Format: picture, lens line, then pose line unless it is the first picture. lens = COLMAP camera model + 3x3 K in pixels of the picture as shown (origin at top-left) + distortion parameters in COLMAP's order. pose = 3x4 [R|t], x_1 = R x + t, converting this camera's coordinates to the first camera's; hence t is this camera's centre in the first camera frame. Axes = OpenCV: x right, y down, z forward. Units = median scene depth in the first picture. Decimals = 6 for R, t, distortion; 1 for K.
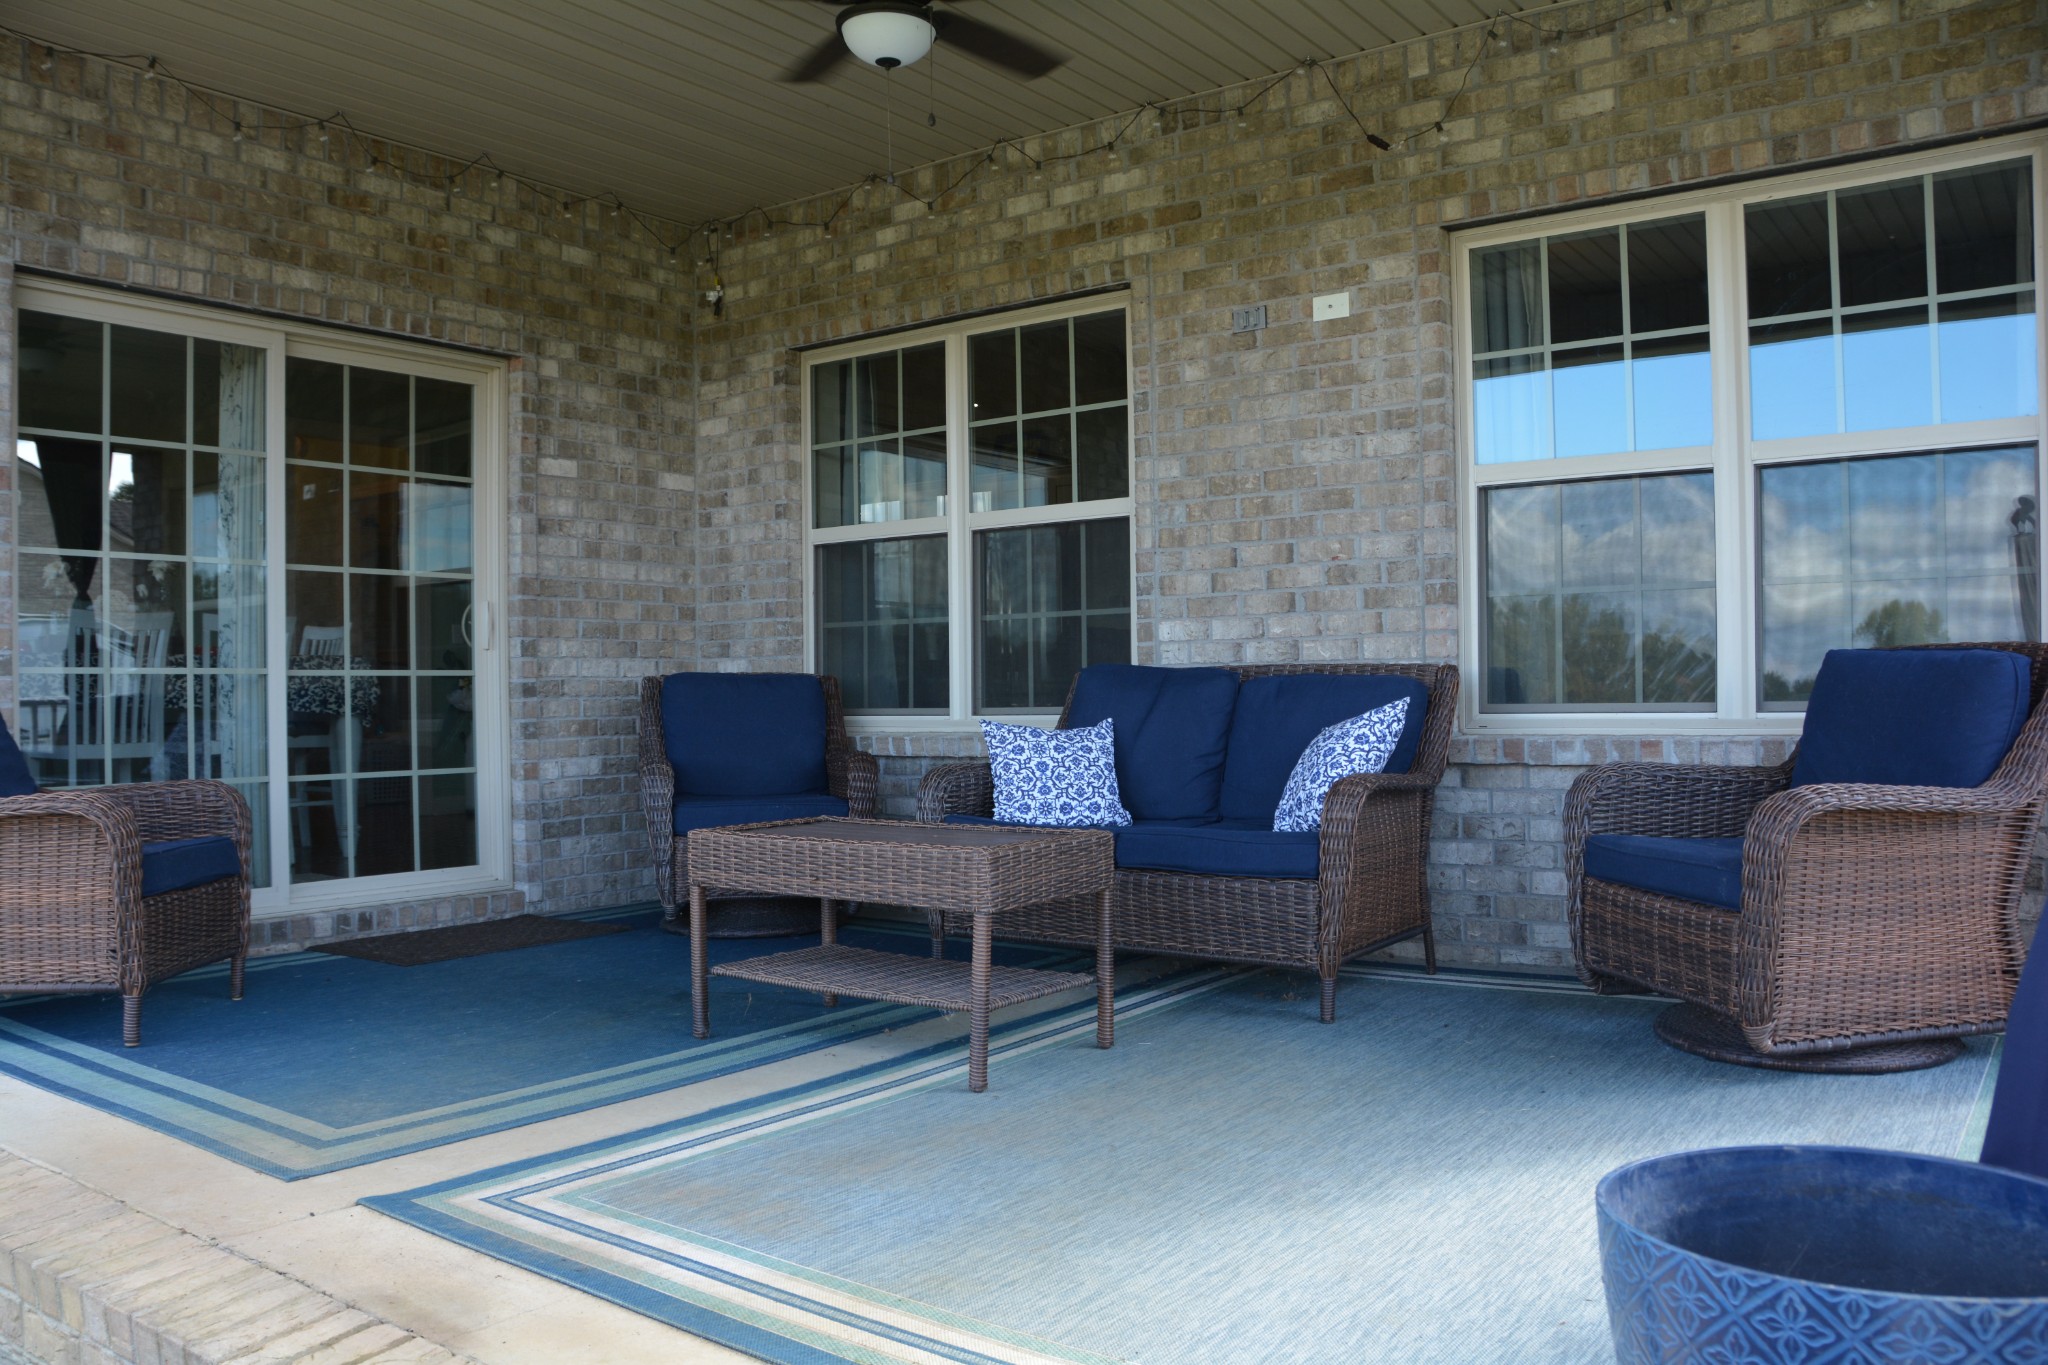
lens RADIAL K [[1587.8, 0, 997.2], [0, 1587.8, 696.4], [0, 0, 1]] dist [-0.172491, 0.125082]
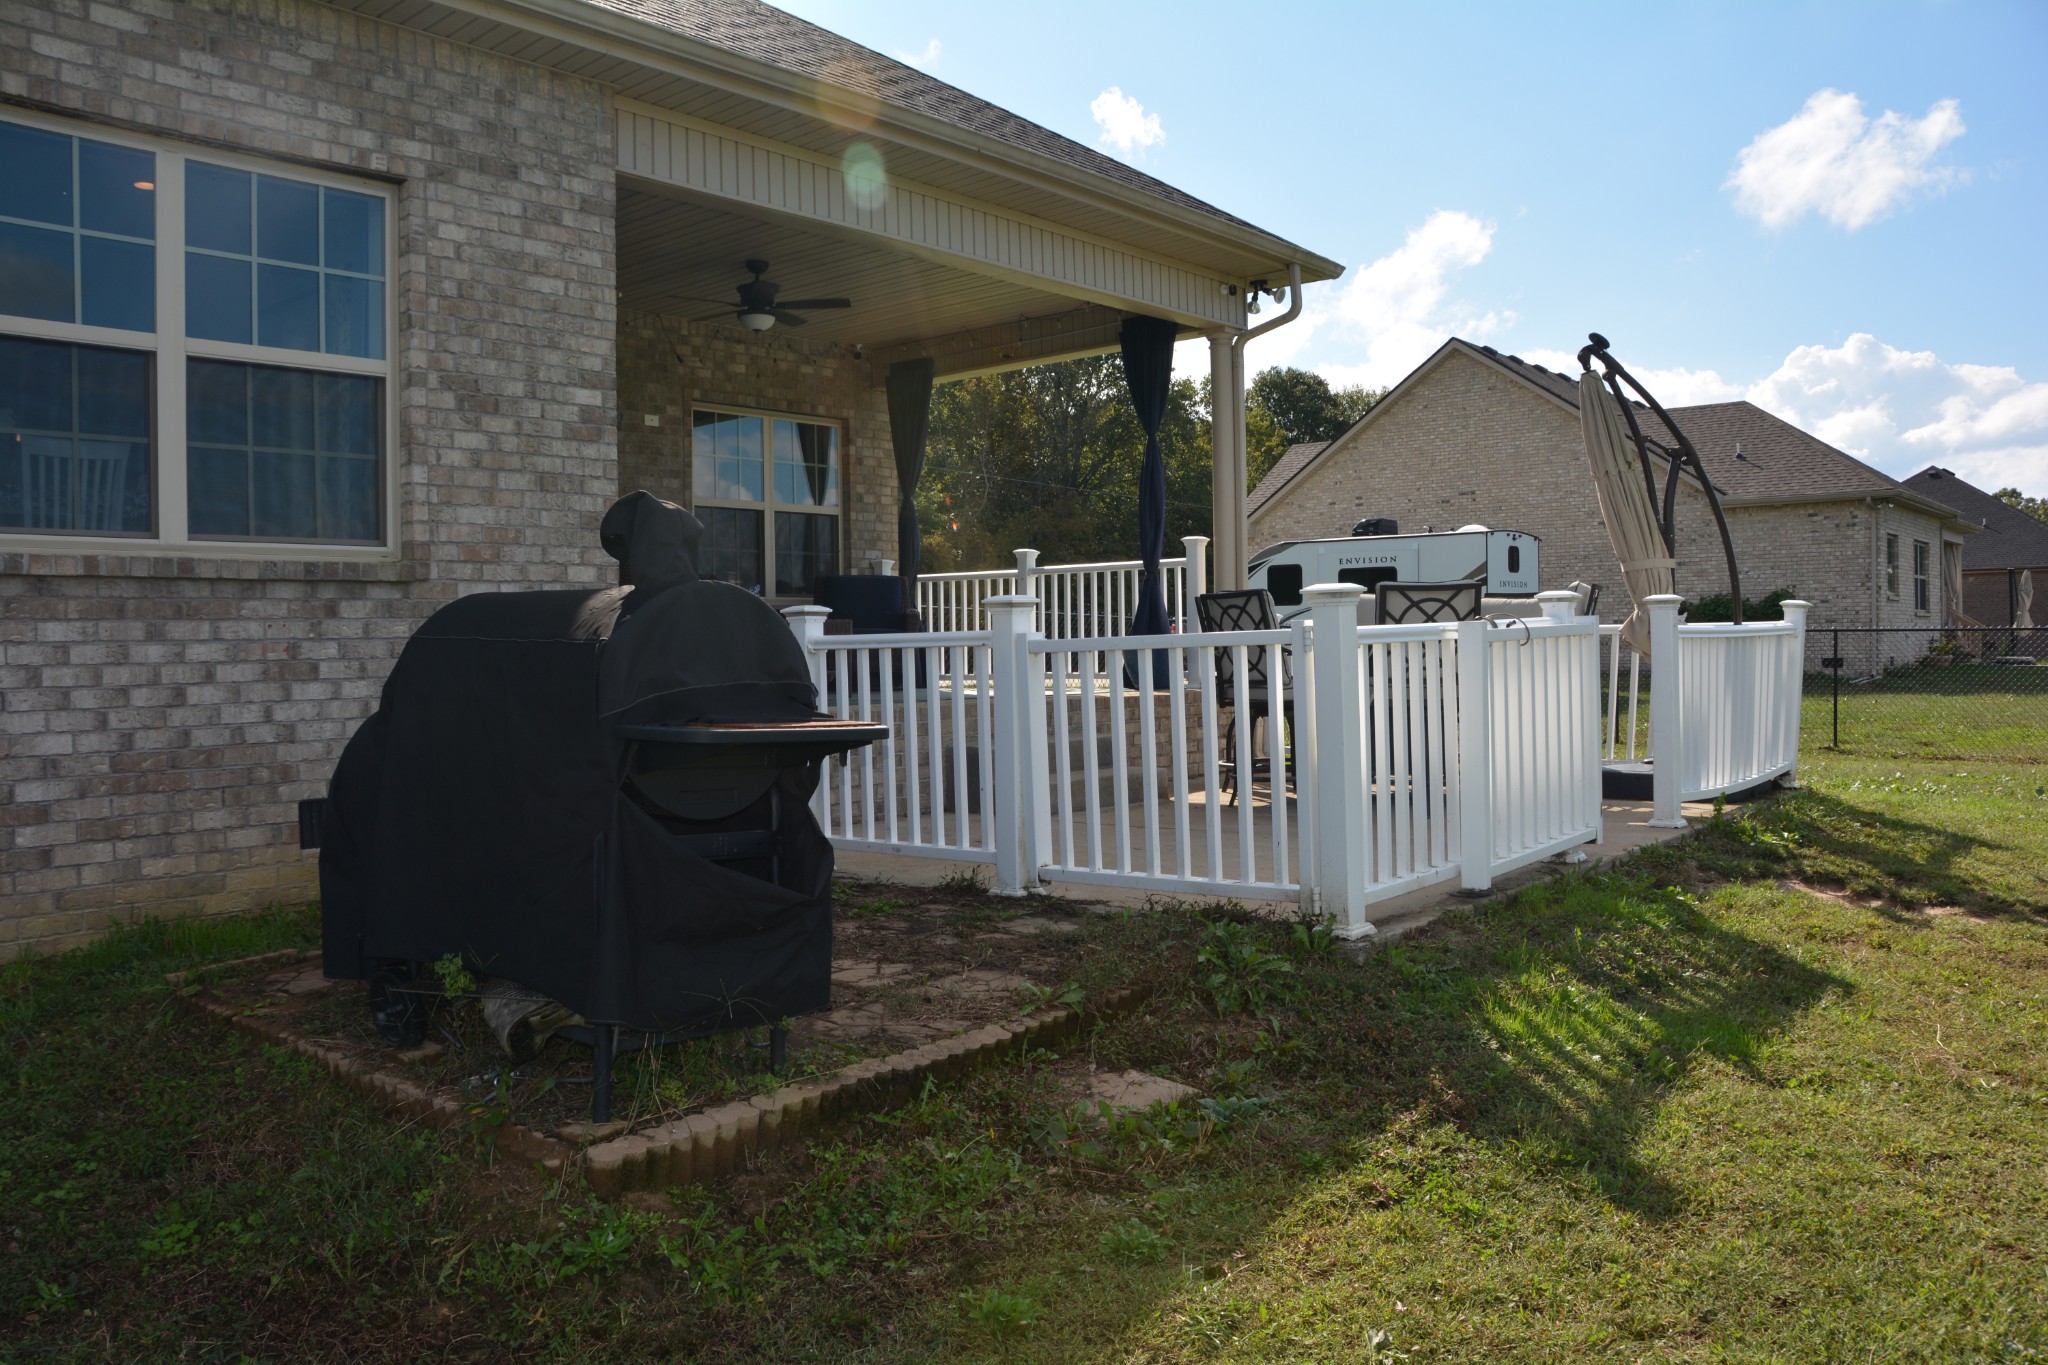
lens RADIAL K [[1587.8, 0, 997.2], [0, 1587.8, 696.4], [0, 0, 1]] dist [-0.172491, 0.125082]
pose [[0.077388, -0.012526, 0.996922, -2.089674], [0.018405, 0.999769, 0.011133, 0.146932], [-0.996831, 0.017486, 0.077601, 0.309426]]
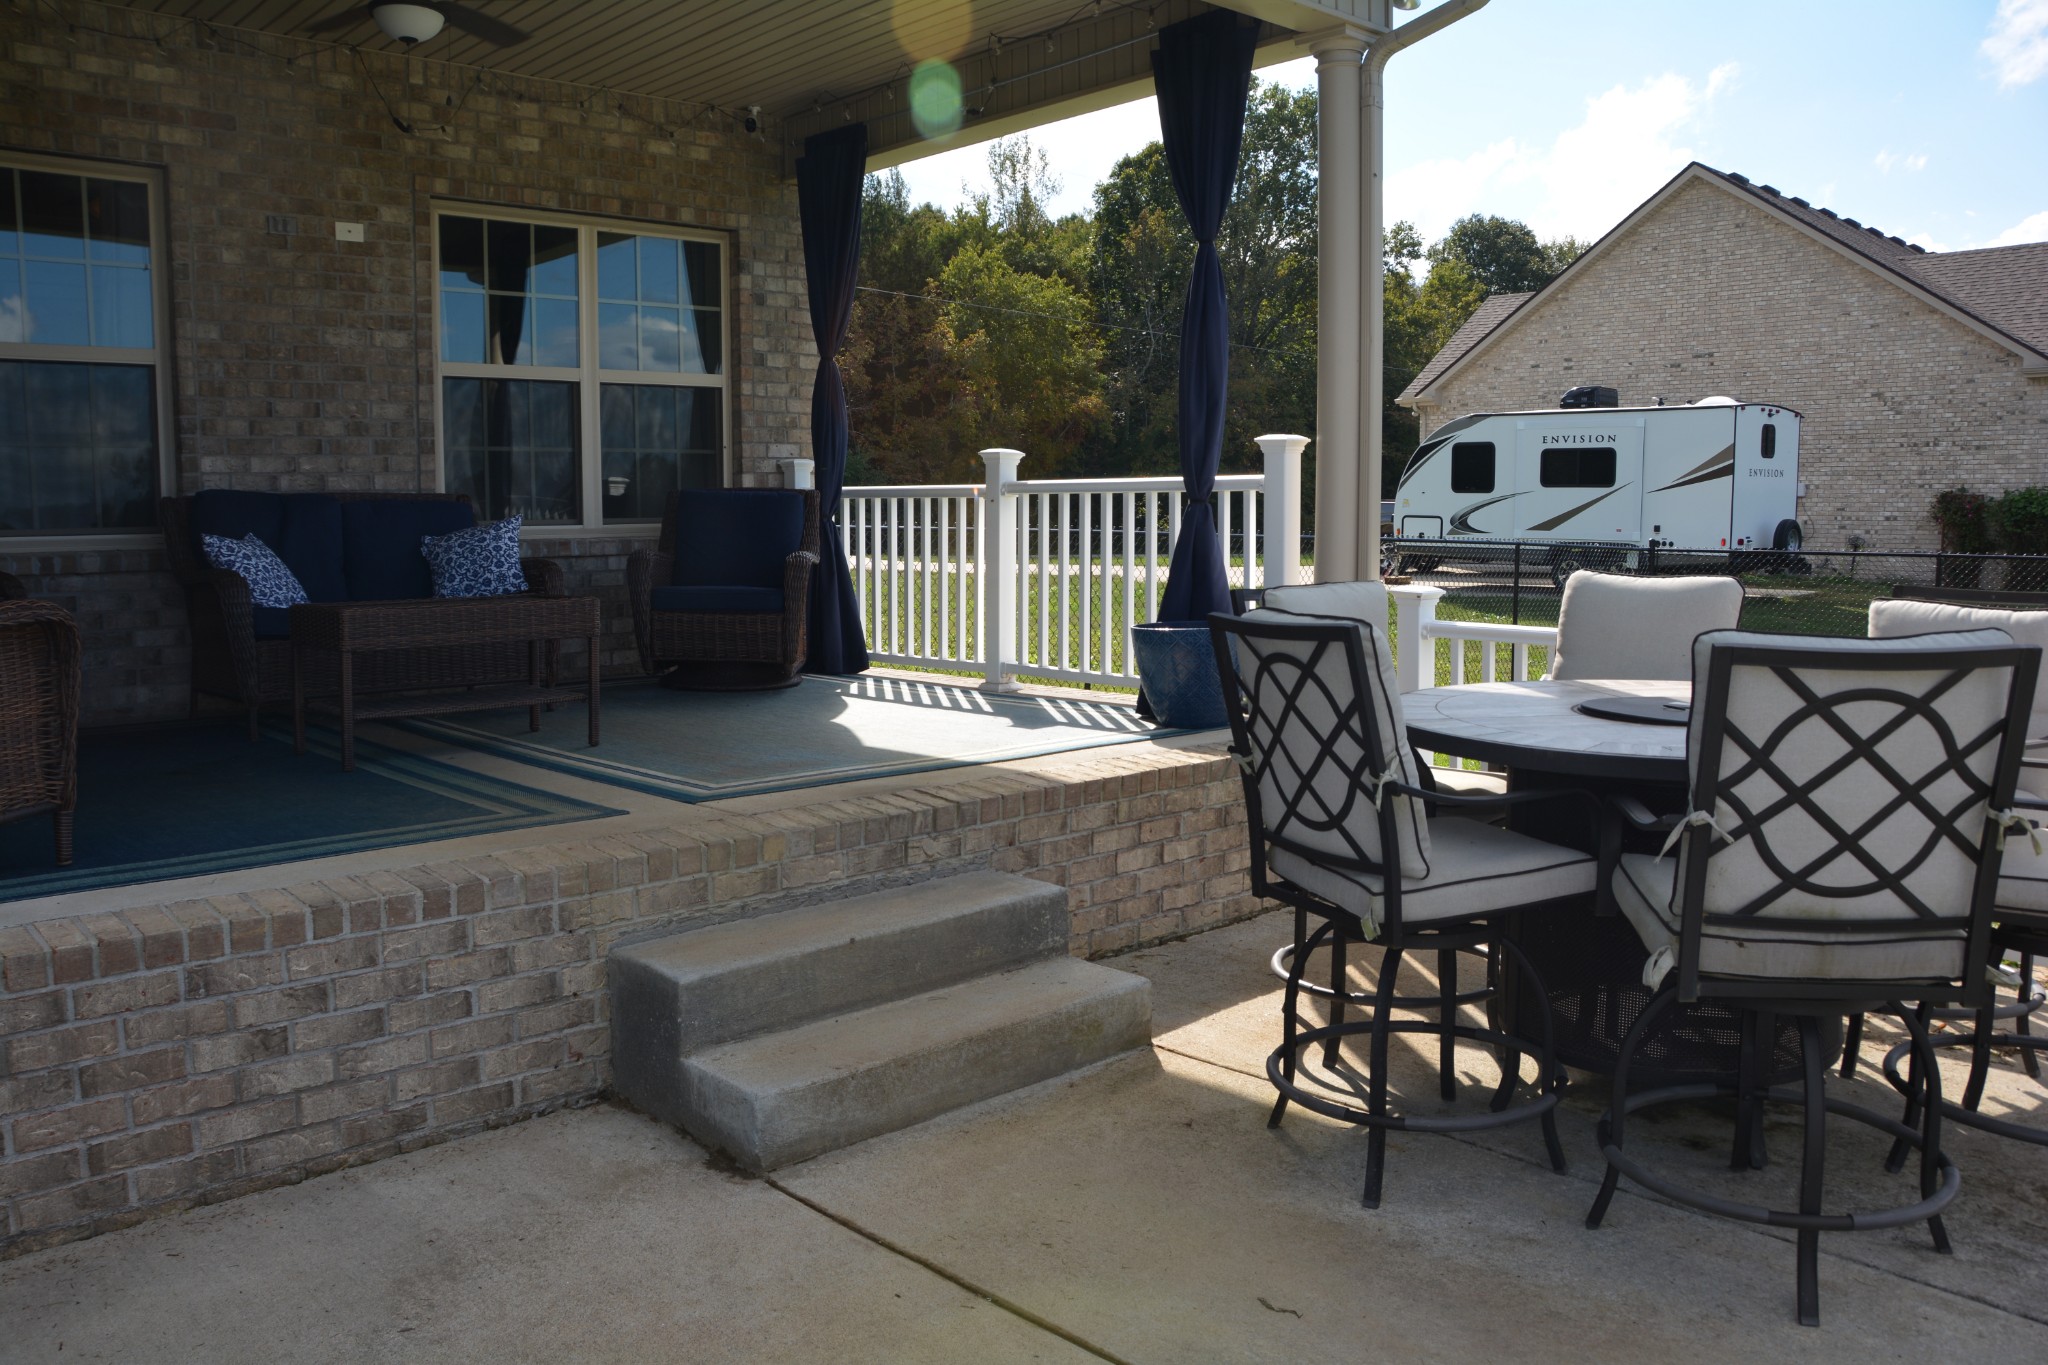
lens RADIAL K [[1587.8, 0, 997.2], [0, 1587.8, 696.4], [0, 0, 1]] dist [-0.172491, 0.125082]
pose [[0.192863, -0.097871, 0.976332, -1.024665], [0.005574, 0.995106, 0.098652, 0.026830], [-0.981210, -0.013585, 0.192465, 0.178804]]
